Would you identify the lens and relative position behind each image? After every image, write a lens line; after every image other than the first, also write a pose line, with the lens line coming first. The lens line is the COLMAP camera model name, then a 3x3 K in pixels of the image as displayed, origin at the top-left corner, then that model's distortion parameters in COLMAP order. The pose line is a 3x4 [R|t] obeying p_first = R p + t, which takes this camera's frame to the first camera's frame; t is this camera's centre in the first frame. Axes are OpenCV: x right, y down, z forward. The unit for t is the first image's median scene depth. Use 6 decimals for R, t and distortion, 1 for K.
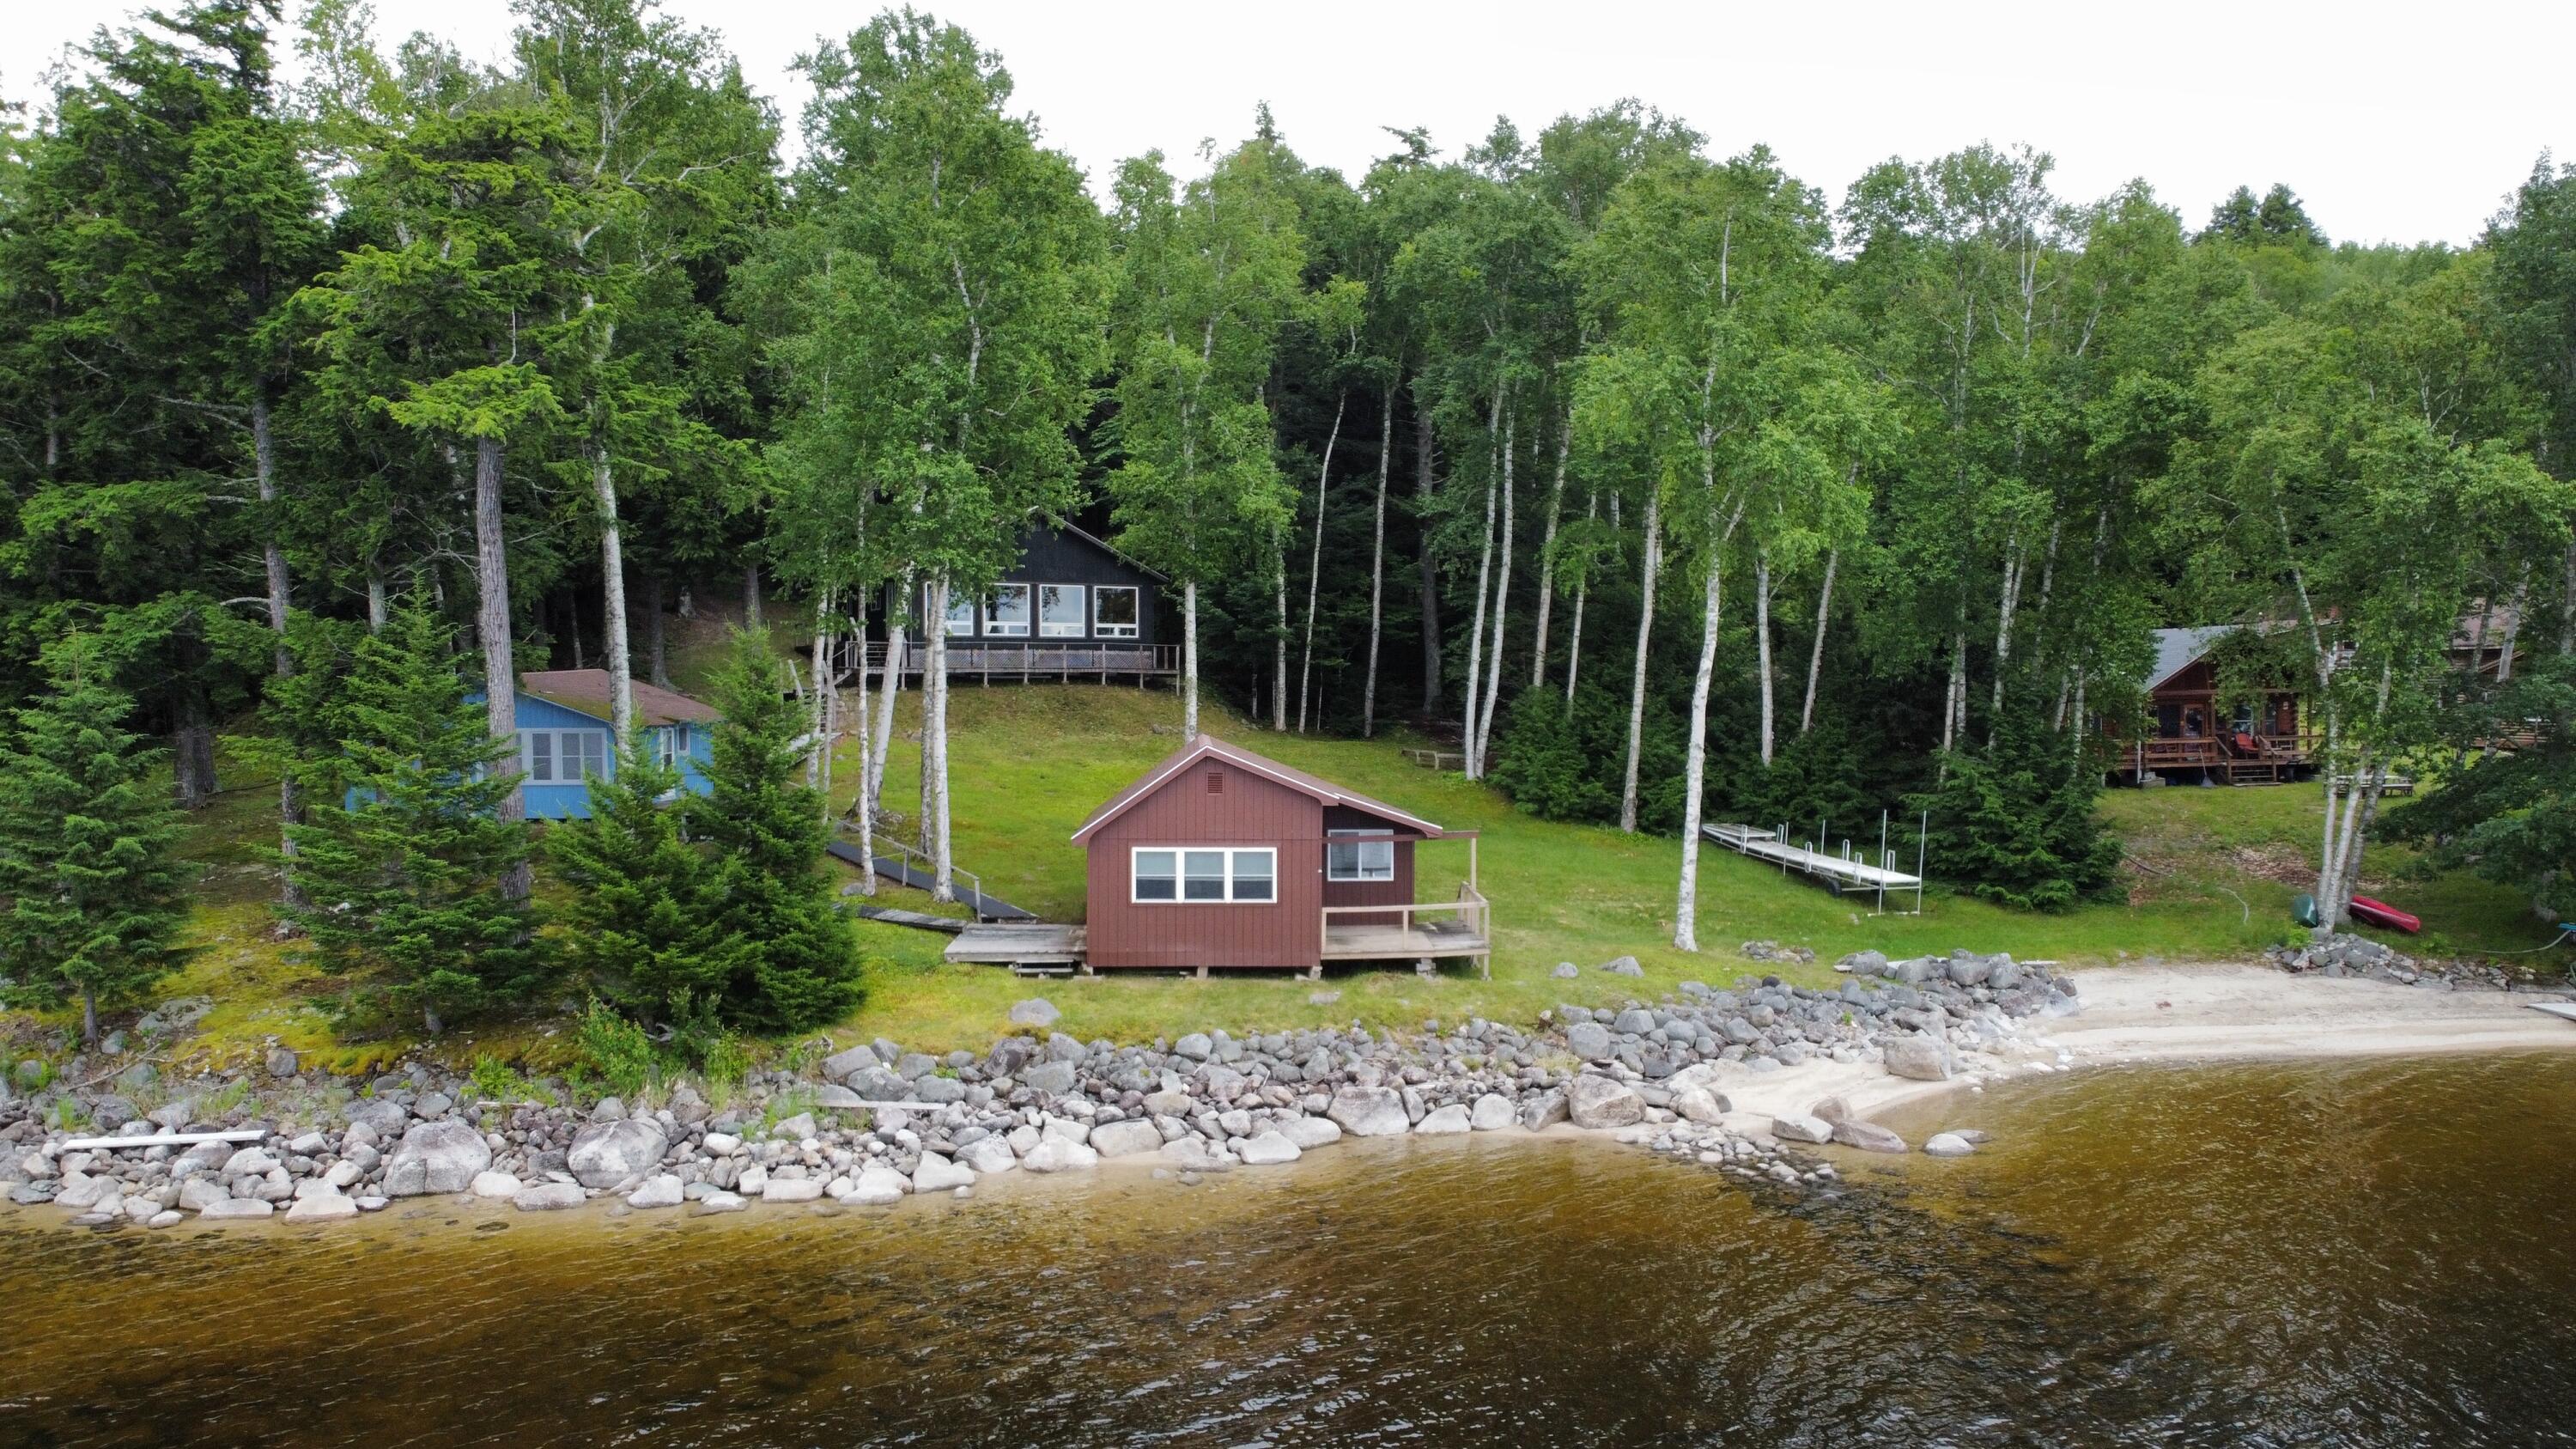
lens RADIAL K [[1925.8, 0, 1275.4], [0, 1925.8, 722.7], [0, 0, 1]] dist [0.012320, -0.022224]
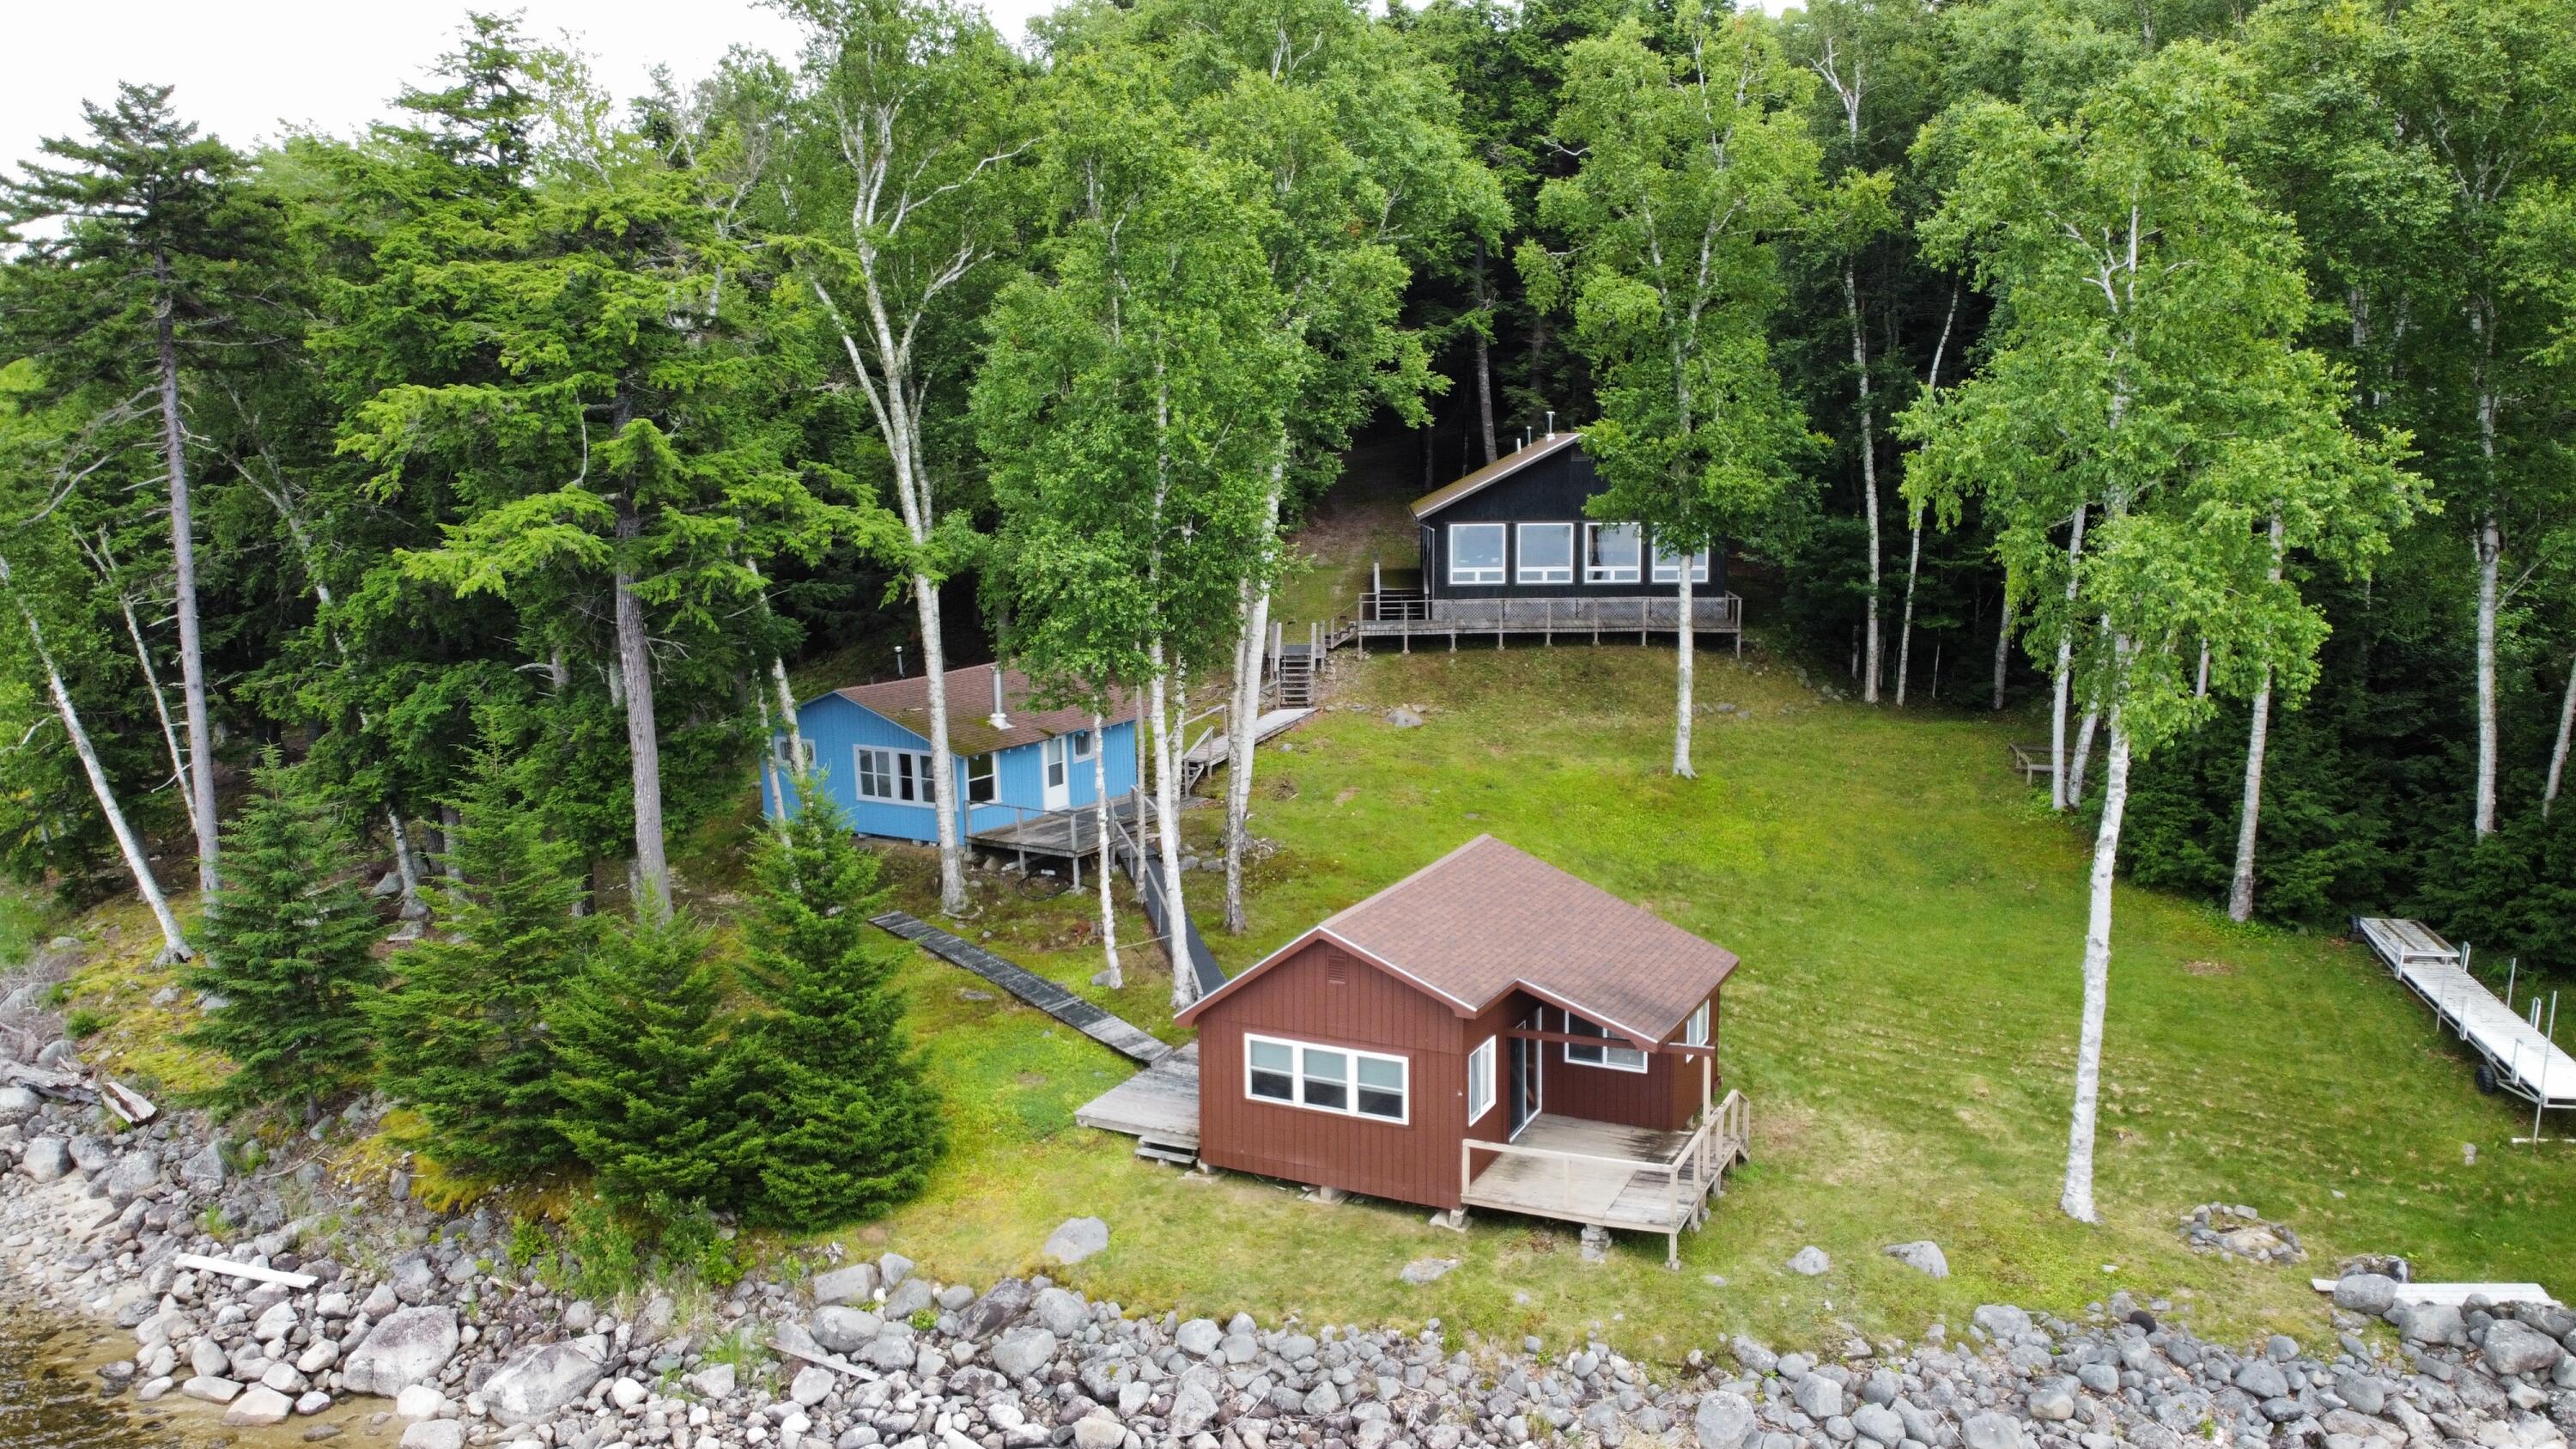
lens RADIAL K [[1925.8, 0, 1275.4], [0, 1925.8, 722.7], [0, 0, 1]] dist [0.012320, -0.022224]
pose [[0.874359, 0.061616, -0.481351, 0.325107], [0.002260, 0.991379, 0.131008, -0.174942], [0.485274, -0.115636, 0.866682, 0.306980]]
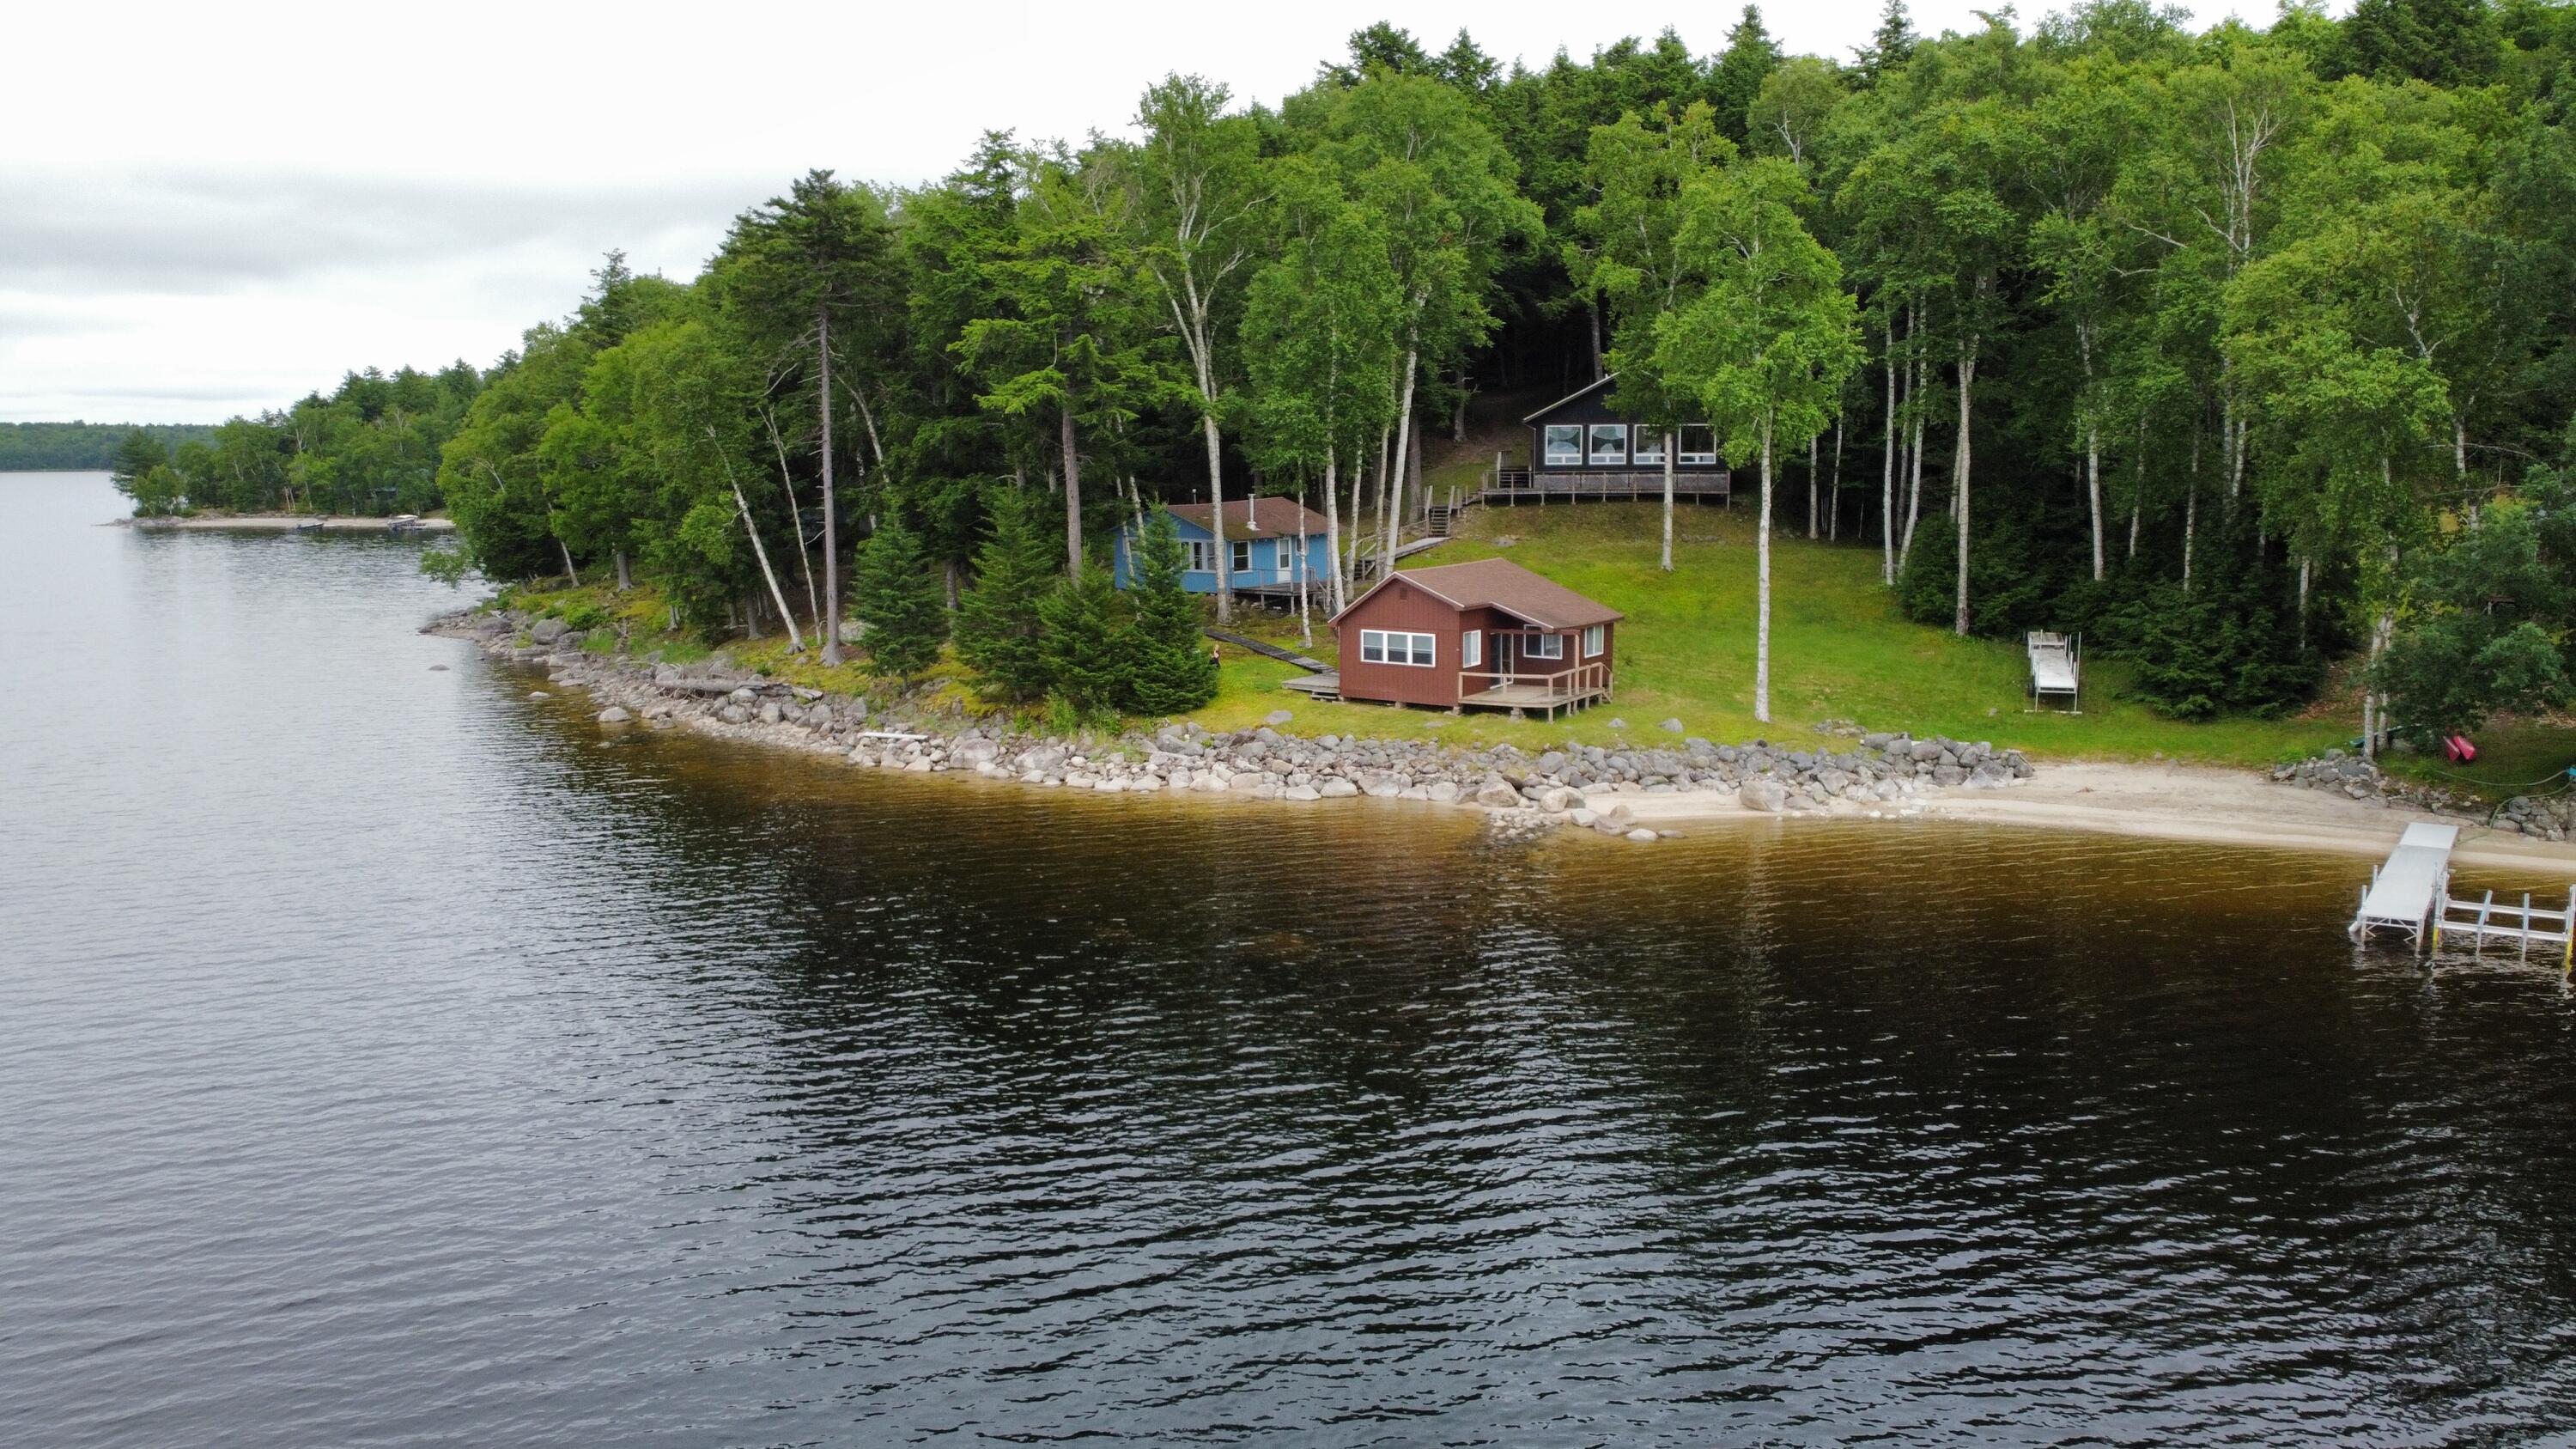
lens RADIAL K [[1925.8, 0, 1275.4], [0, 1925.8, 722.7], [0, 0, 1]] dist [0.012320, -0.022224]
pose [[0.798044, 0.083972, -0.596719, 0.894003], [-0.003565, 0.990884, 0.134673, -0.083500], [0.602588, -0.105348, 0.791068, -0.411296]]
